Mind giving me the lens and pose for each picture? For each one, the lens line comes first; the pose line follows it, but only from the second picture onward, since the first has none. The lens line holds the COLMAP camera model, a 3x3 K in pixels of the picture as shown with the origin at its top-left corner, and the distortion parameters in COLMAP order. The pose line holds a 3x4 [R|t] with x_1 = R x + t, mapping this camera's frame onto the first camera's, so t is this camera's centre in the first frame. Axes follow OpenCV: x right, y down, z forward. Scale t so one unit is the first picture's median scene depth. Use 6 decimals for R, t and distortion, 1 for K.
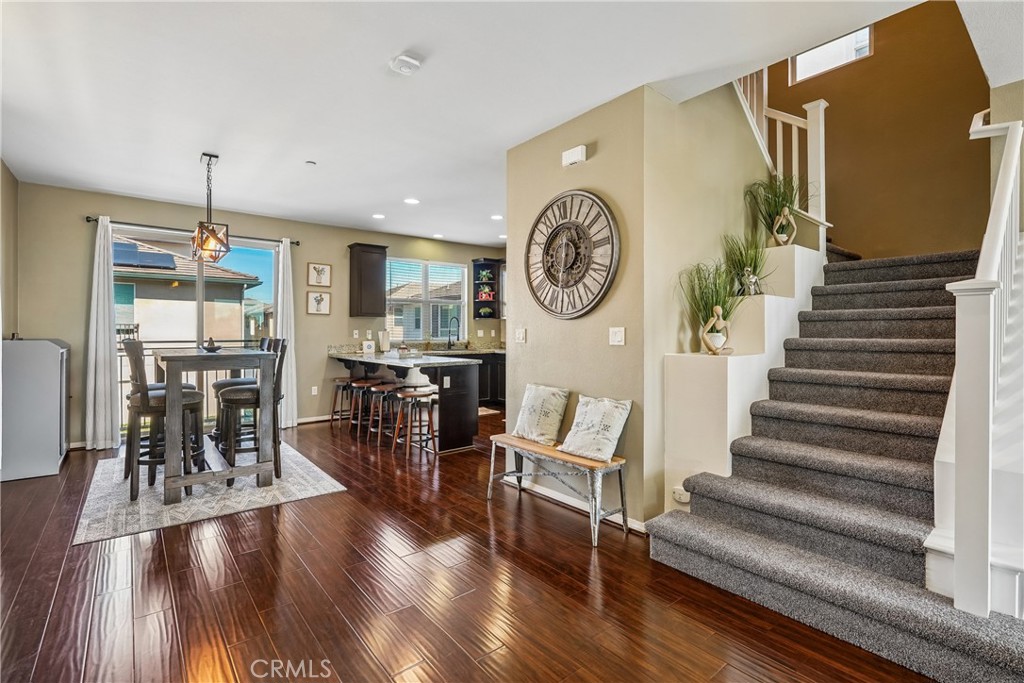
lens RADIAL K [[472.5, 0, 510.5], [0, 472.5, 331.7], [0, 0, 1]] dist [-0.002764, -0.000152]
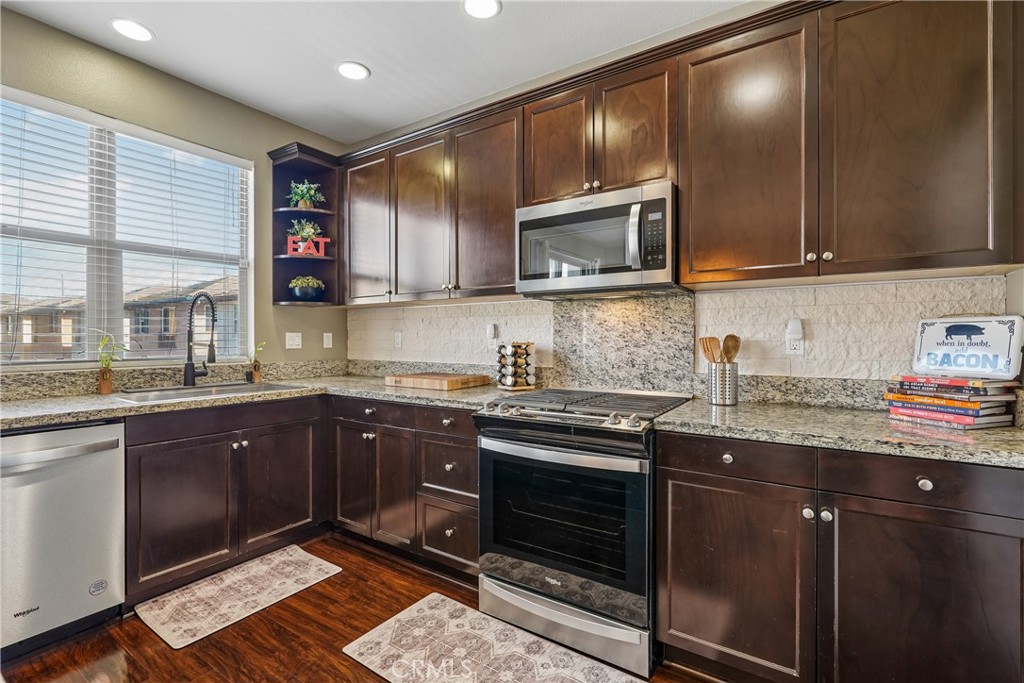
lens RADIAL K [[469.7, 0, 512.3], [0, 469.7, 338.6], [0, 0, 1]] dist [-0.003920, -0.000234]
pose [[0.953864, 0.001426, 0.300236, -0.005809], [-0.001236, 0.999999, -0.000822, 0.002016], [-0.300237, 0.000413, 0.953865, 0.589626]]
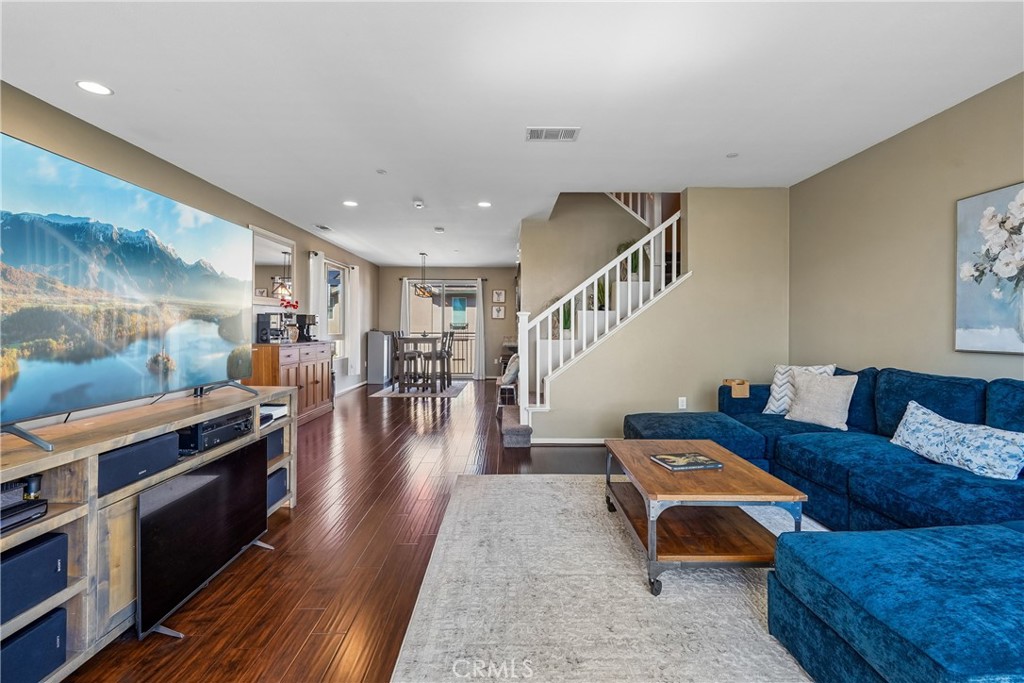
lens RADIAL K [[469.7, 0, 512.3], [0, 469.7, 338.6], [0, 0, 1]] dist [-0.003920, -0.000234]
pose [[0.785873, 0.016229, -0.618175, 0.601538], [-0.002645, 0.999735, 0.022883, -0.001521], [0.618383, -0.016348, 0.785707, -0.292375]]
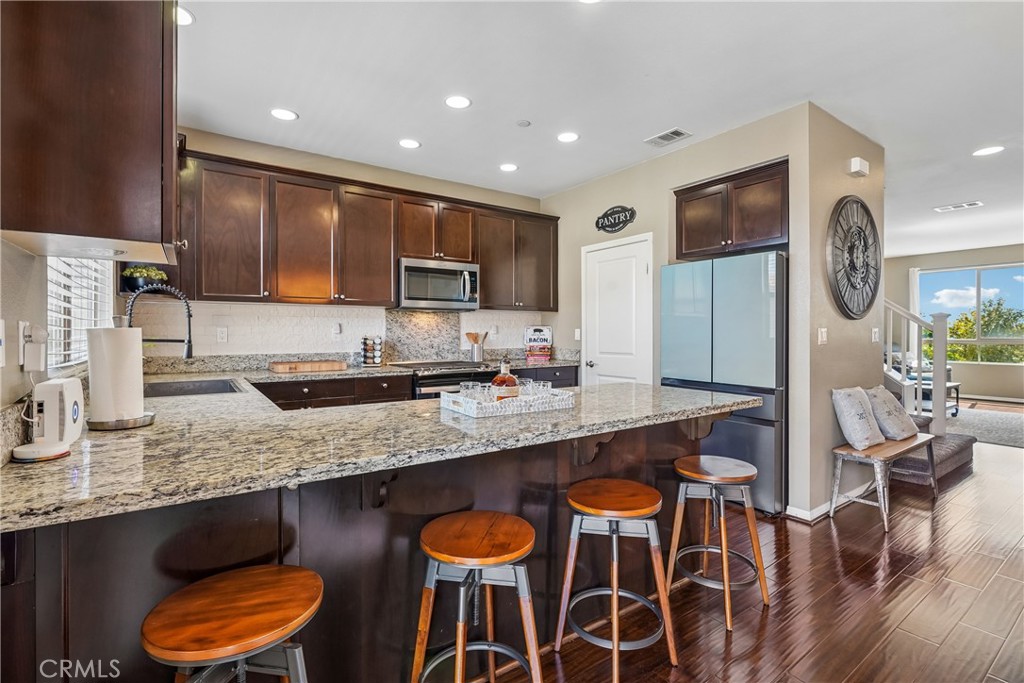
lens RADIAL K [[472.5, 0, 510.5], [0, 472.5, 331.7], [0, 0, 1]] dist [-0.002764, -0.000152]
pose [[0.074085, 0.002689, 0.997248, -0.410471], [0.000571, 0.999996, -0.002739, 0.001307], [-0.997252, 0.000772, 0.074083, 0.716826]]
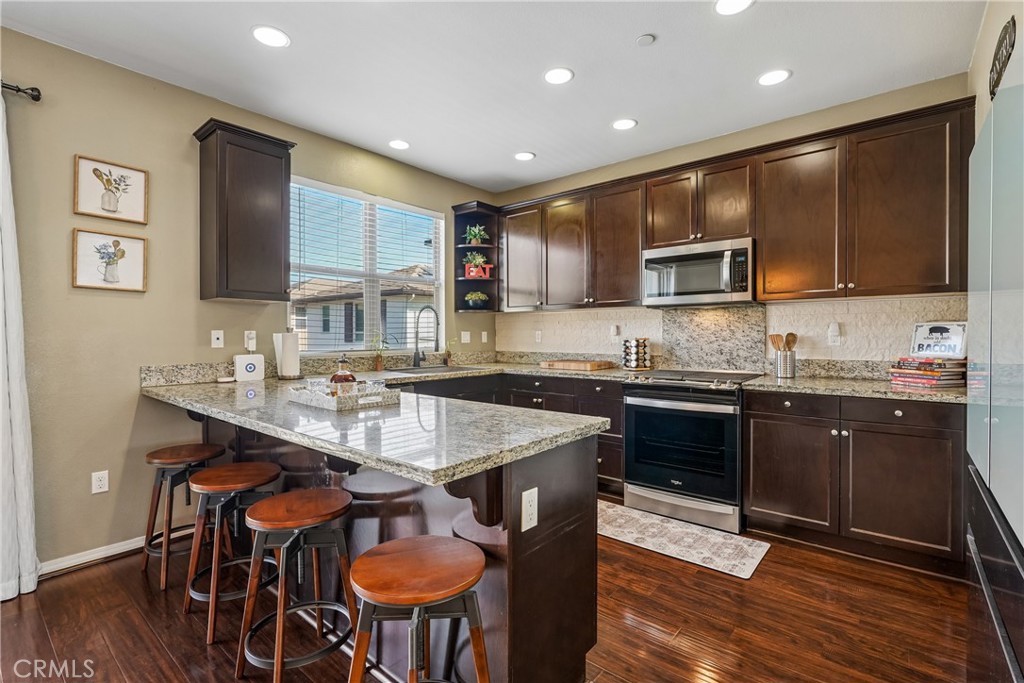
lens RADIAL K [[469.7, 0, 512.3], [0, 469.7, 338.6], [0, 0, 1]] dist [-0.003920, -0.000234]
pose [[0.980755, -0.002625, 0.195226, -0.125068], [0.001270, 0.999974, 0.007064, 0.001352], [-0.195239, -0.006681, 0.980733, 0.453215]]
